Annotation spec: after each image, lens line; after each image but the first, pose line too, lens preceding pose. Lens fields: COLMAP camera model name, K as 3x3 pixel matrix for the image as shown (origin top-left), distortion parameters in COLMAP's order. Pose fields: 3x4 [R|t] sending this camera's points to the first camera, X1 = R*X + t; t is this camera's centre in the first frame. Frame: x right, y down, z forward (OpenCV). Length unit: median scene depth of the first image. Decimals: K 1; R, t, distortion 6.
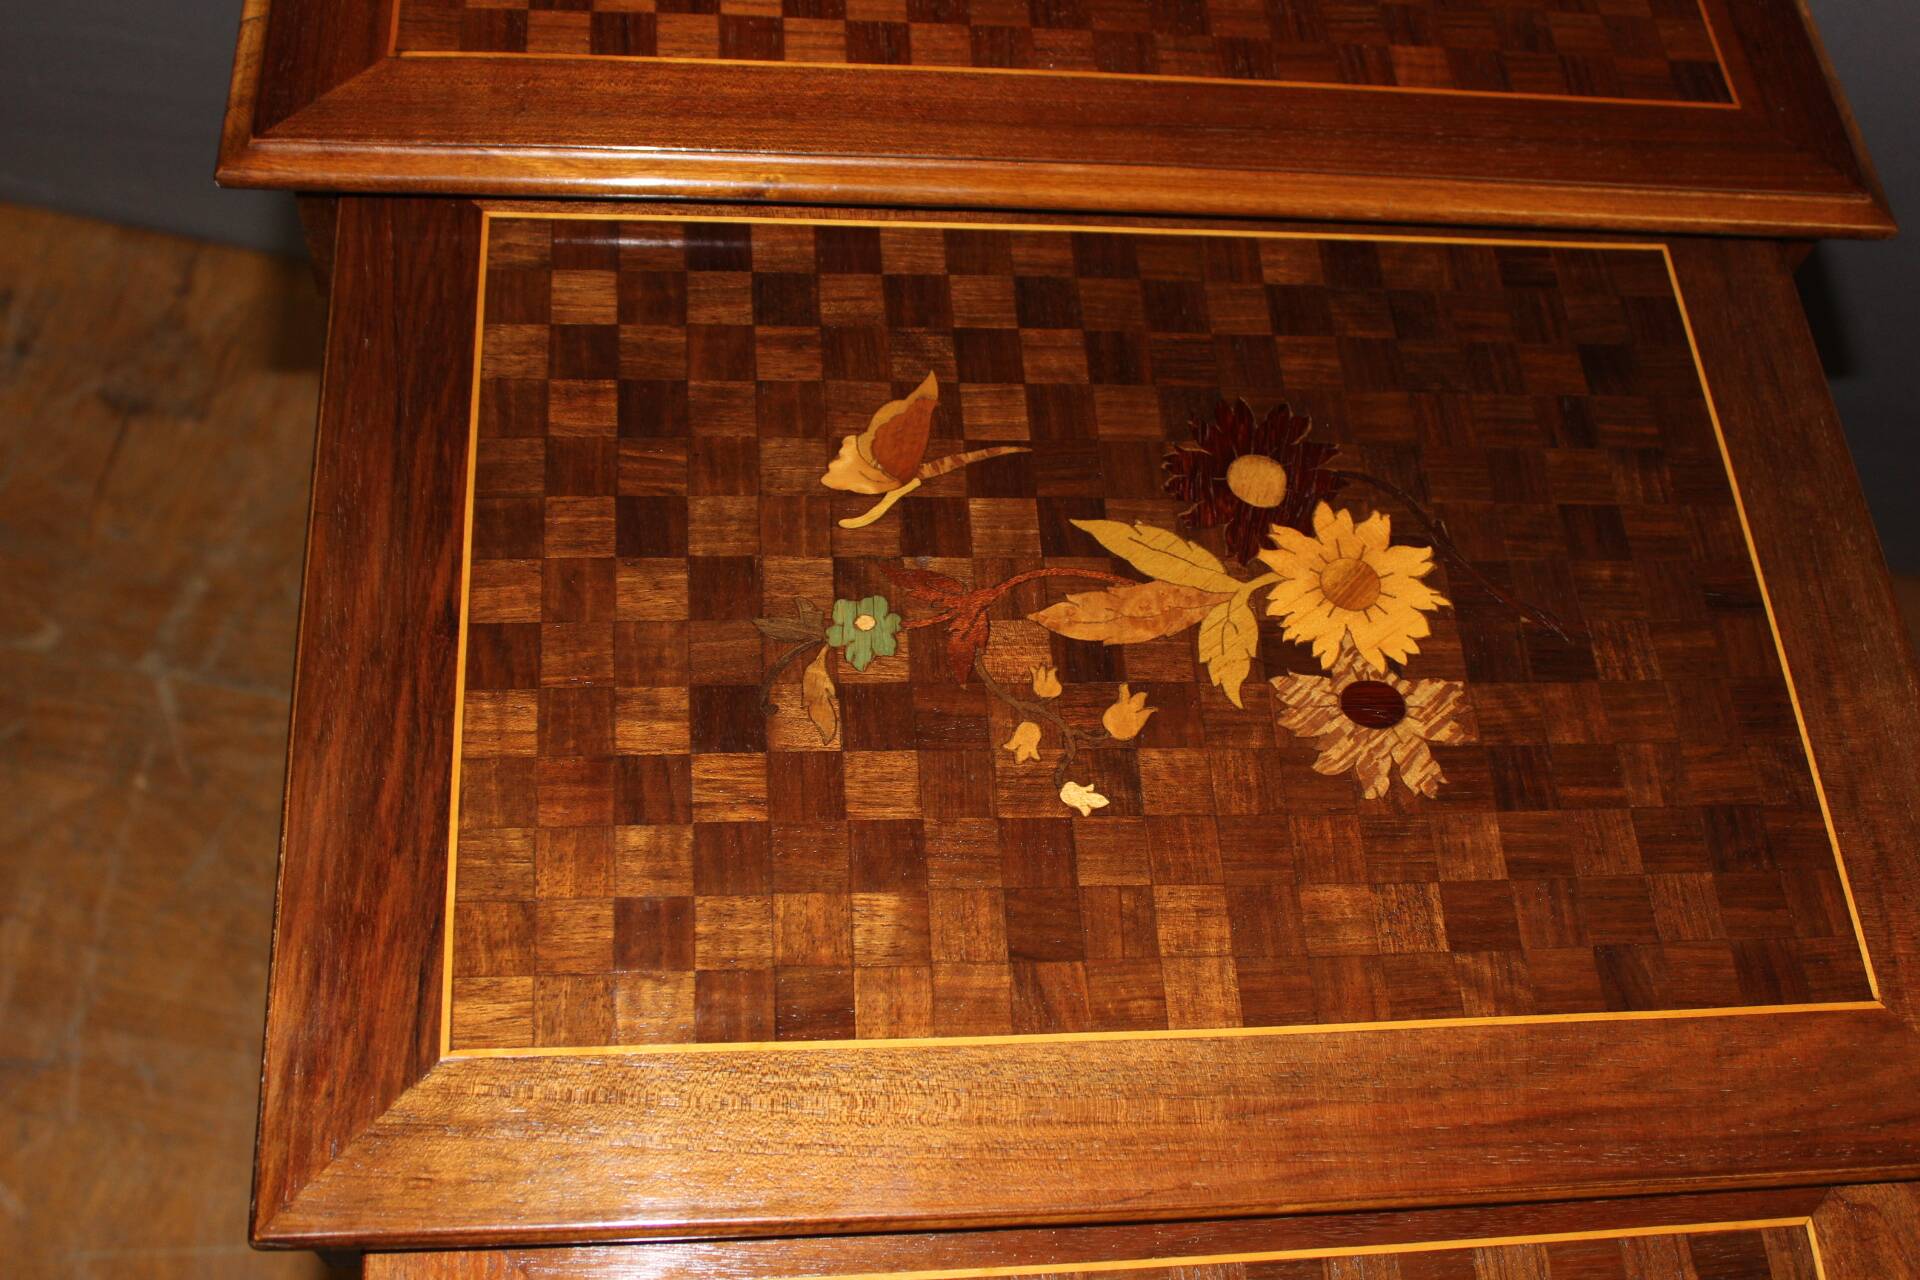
lens RADIAL K [[2105.6, 0, 1003.7], [0, 2105.6, 632.1], [0, 0, 1]] dist [-0.044943, 0.000000]
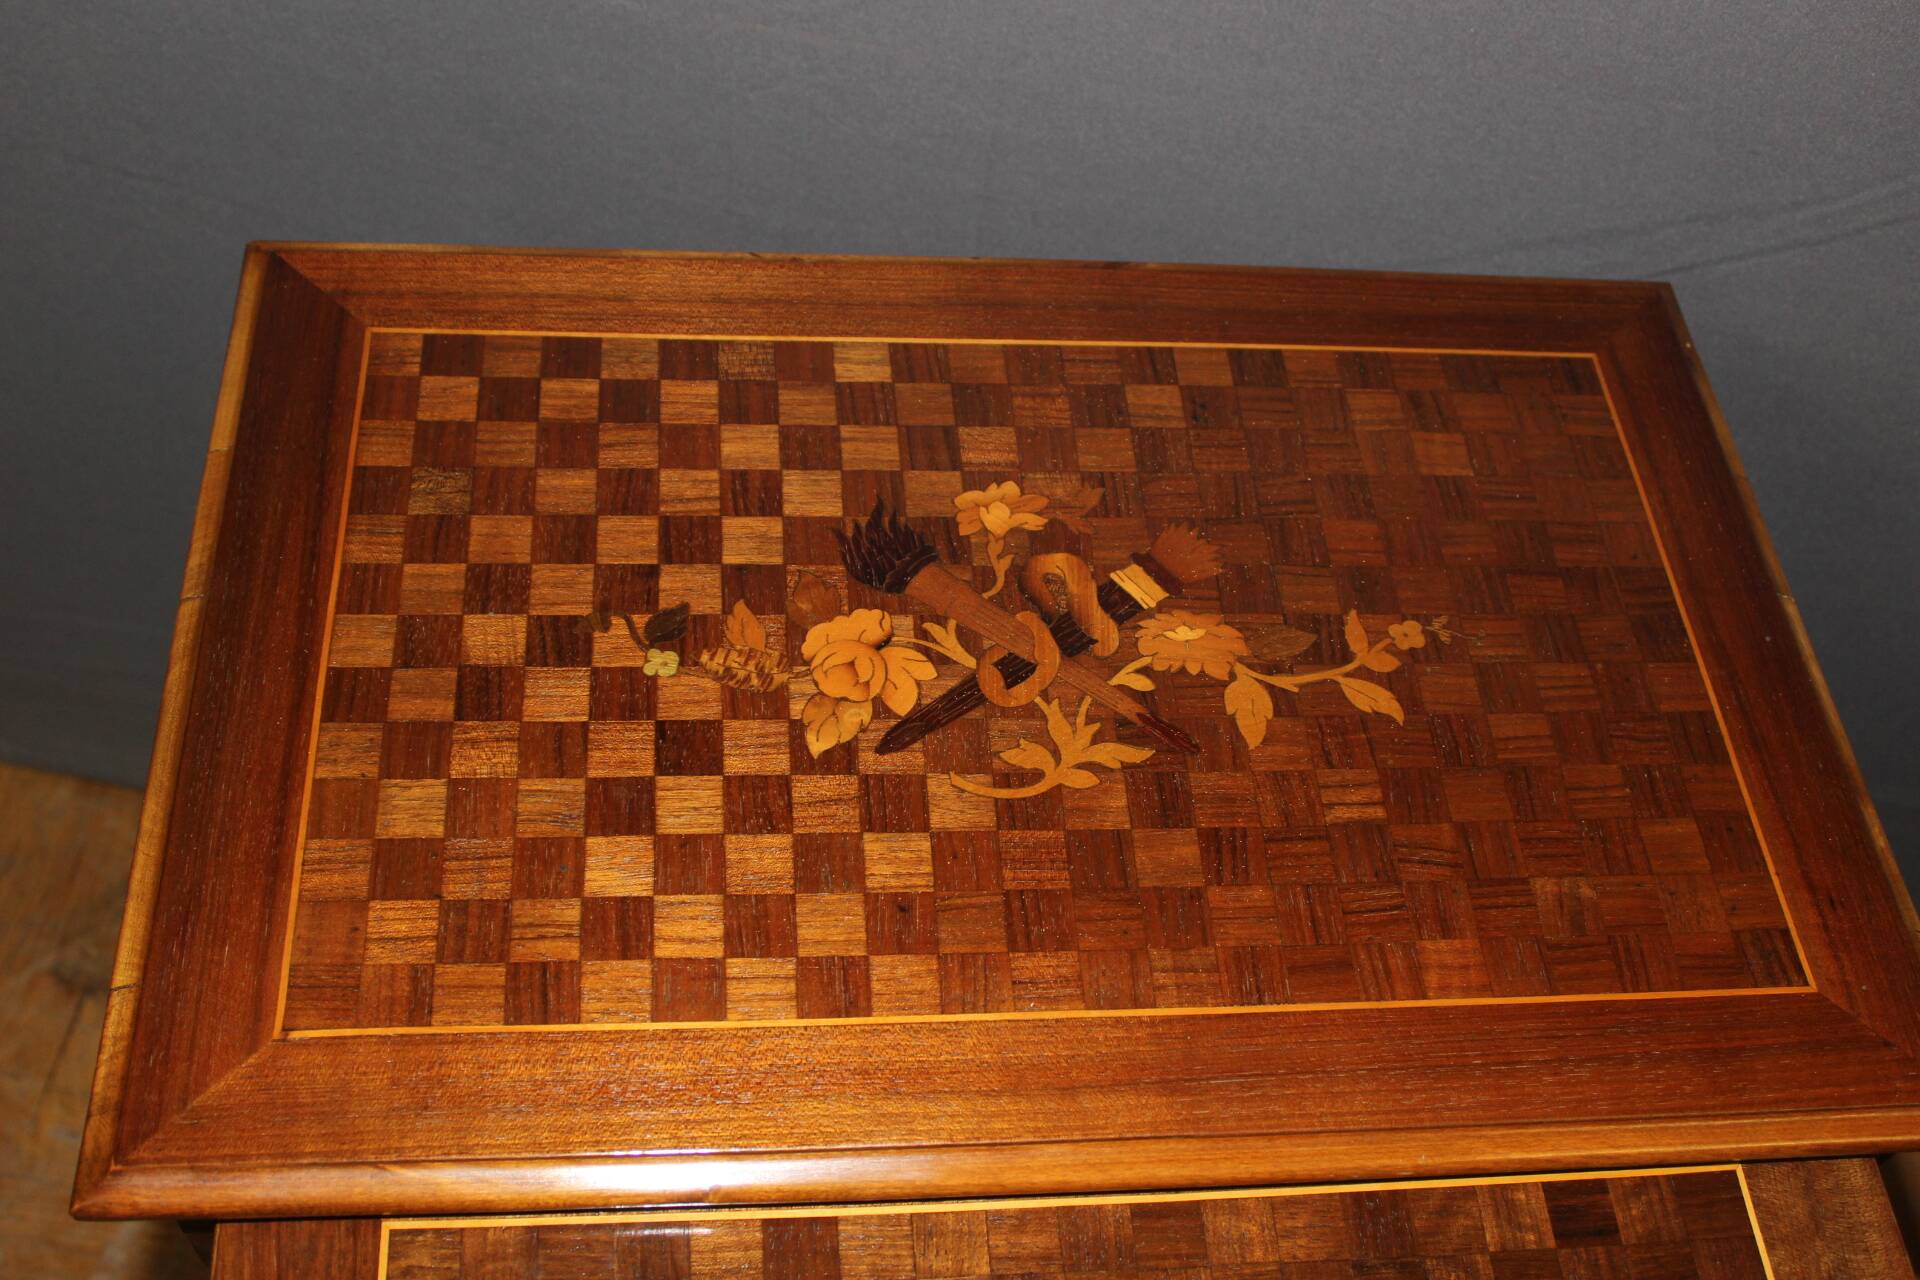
lens RADIAL K [[2105.6, 0, 999.6], [0, 2105.6, 669.8], [0, 0, 1]] dist [-0.044943, 0.000000]
pose [[0.999696, -0.021383, -0.012248, 0.023729], [0.020094, 0.995068, -0.097138, -0.334457], [0.014264, 0.096862, 0.995196, 0.114954]]
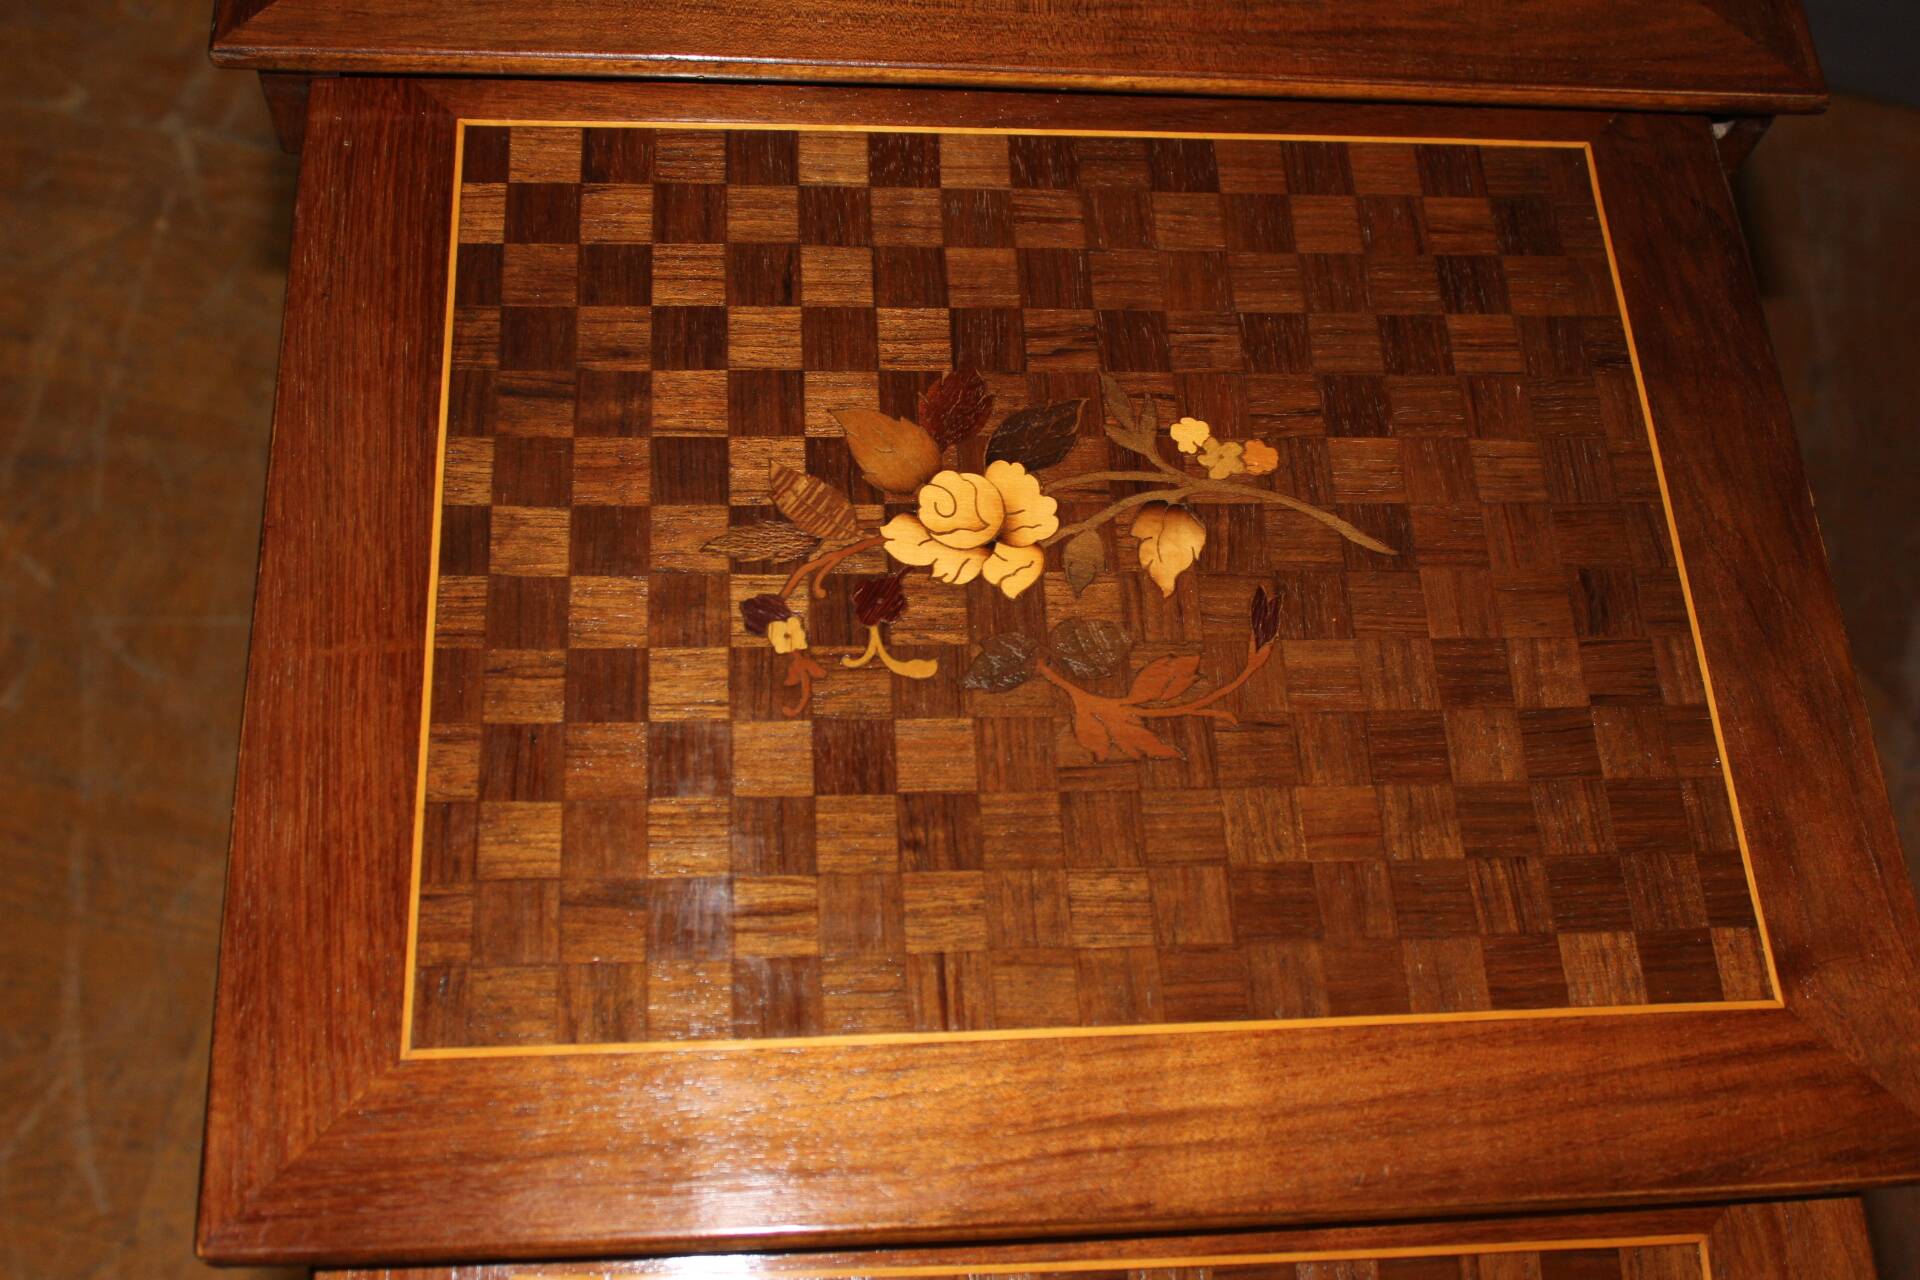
lens RADIAL K [[2105.6, 0, 971.7], [0, 2105.6, 639.0], [0, 0, 1]] dist [-0.044943, 0.000000]
pose [[0.999393, 0.012726, -0.032440, 0.079229], [-0.010189, 0.996962, 0.077220, 0.390761], [0.033324, -0.076843, 0.996486, -0.135988]]
